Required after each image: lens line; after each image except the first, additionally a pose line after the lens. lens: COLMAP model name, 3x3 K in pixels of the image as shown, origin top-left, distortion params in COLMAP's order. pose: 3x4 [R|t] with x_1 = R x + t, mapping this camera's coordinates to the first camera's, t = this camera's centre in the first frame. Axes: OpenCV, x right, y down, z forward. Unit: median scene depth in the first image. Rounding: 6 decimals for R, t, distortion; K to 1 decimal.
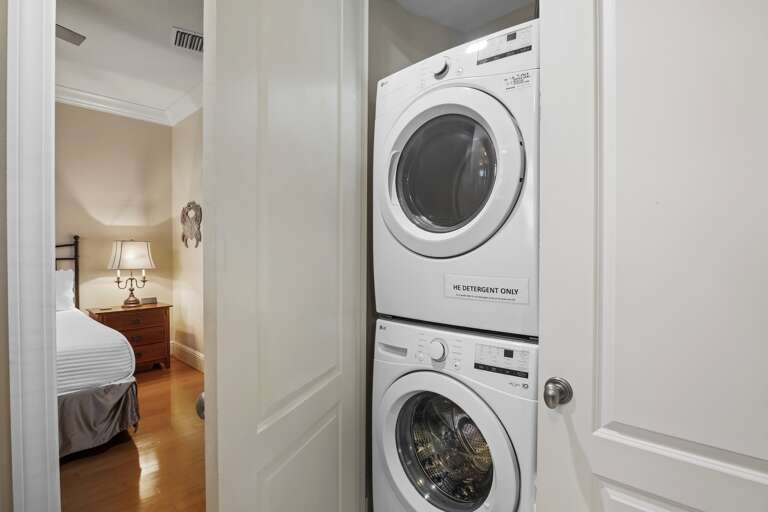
lens RADIAL K [[380.9, 0, 372.0], [0, 380.9, 254.3], [0, 0, 1]] dist [-0.019522, 0.000019]
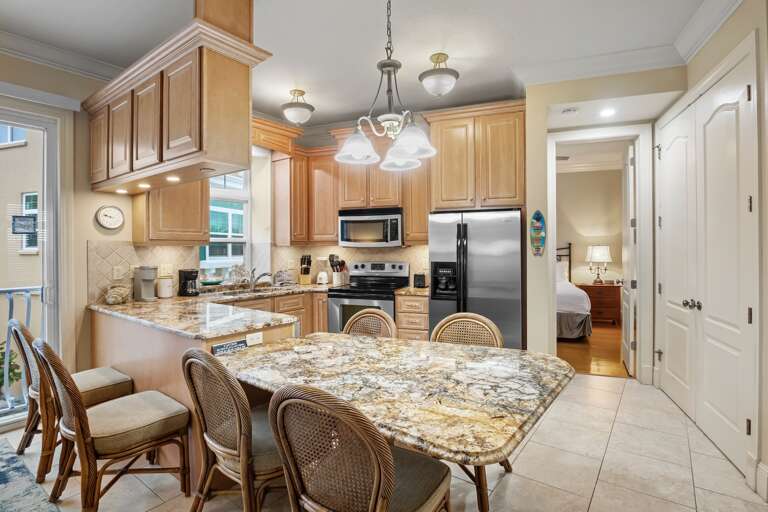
lens RADIAL K [[380.9, 0, 372.0], [0, 380.9, 254.3], [0, 0, 1]] dist [-0.019522, 0.000019]
pose [[0.390051, 0.015897, -0.920656, 0.561790], [-0.005105, 0.999873, 0.015102, -0.017734], [0.920779, -0.001190, 0.390082, -0.636194]]
